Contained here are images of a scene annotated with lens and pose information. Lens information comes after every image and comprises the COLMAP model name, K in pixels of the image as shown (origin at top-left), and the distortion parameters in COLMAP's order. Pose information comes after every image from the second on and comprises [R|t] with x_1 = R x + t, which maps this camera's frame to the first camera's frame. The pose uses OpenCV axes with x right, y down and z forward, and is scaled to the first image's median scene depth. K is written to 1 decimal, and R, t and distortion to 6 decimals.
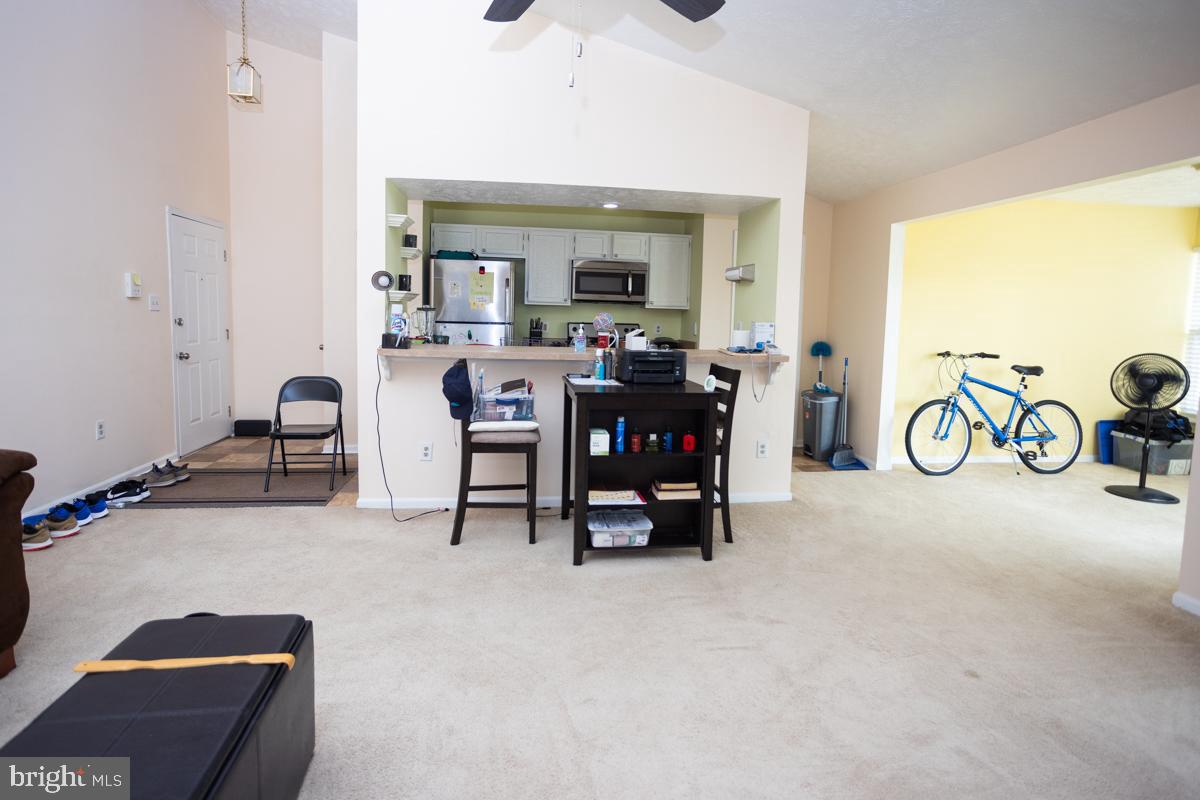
lens RADIAL K [[621.2, 0, 600.0], [0, 621.2, 400.0], [0, 0, 1]] dist [-0.017199, 0.000168]
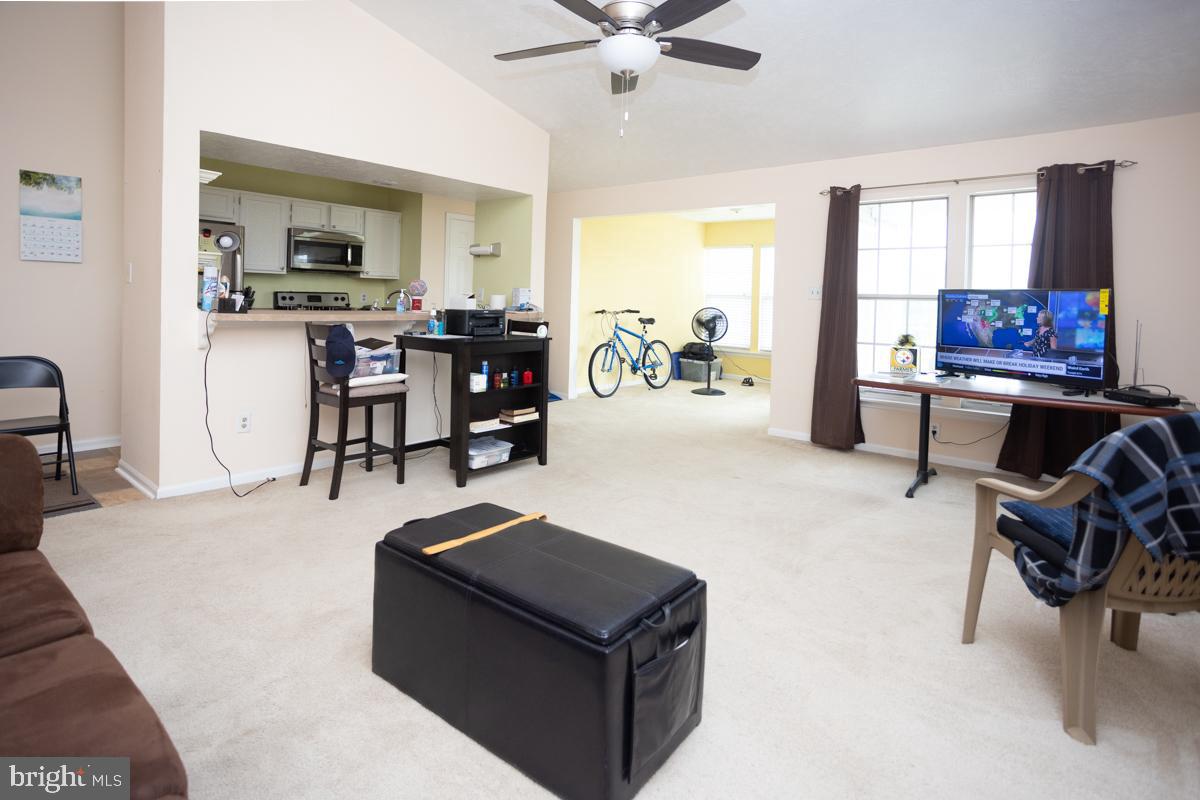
lens RADIAL K [[605.8, 0, 602.1], [0, 605.8, 346.6], [0, 0, 1]] dist [0.001047, 0.000649]
pose [[0.754530, -0.061199, 0.653405, -0.366302], [0.089133, 0.995973, -0.009644, 0.019544], [-0.650184, 0.065517, 0.756947, -0.051530]]
